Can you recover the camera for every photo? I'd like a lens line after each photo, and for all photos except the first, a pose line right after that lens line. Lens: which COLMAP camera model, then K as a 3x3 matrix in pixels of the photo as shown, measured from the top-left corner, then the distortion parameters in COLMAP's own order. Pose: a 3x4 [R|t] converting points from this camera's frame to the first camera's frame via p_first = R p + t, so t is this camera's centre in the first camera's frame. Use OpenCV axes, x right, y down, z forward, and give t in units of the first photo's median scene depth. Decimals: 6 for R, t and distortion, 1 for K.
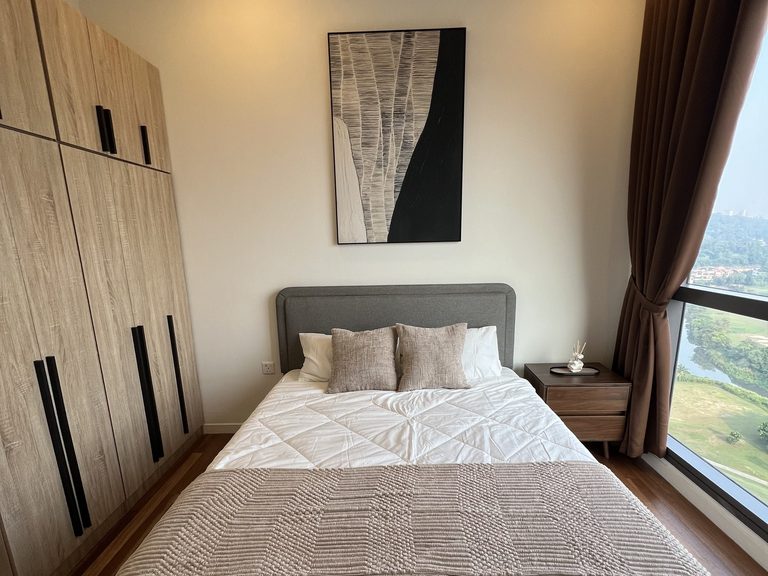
lens RADIAL K [[410.7, 0, 381.8], [0, 410.7, 332.4], [0, 0, 1]] dist [-0.000045, 0.002650]
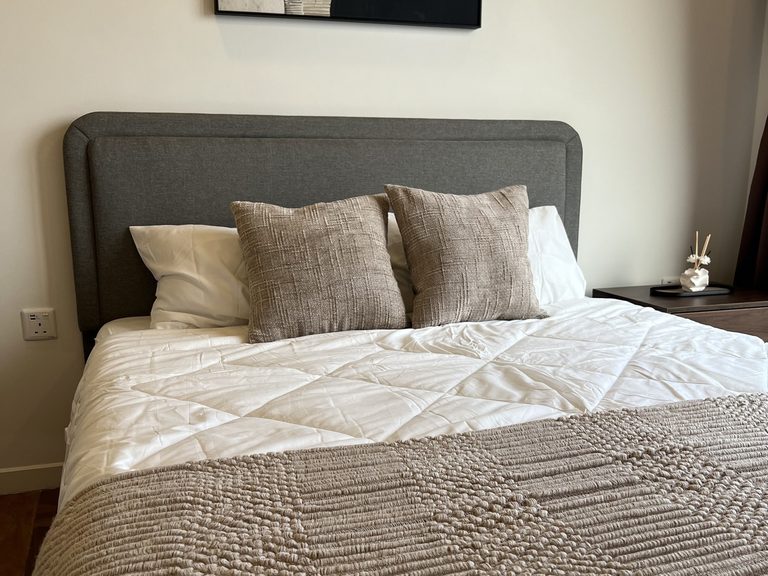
lens RADIAL K [[782.3, 0, 380.8], [0, 782.3, 346.7], [0, 0, 1]] dist [0.045341, 0.000000]
pose [[0.940650, -0.054779, 0.334928, -0.267711], [0.058607, 0.998280, -0.001323, 0.155626], [-0.334280, 0.020874, 0.942243, 0.201357]]
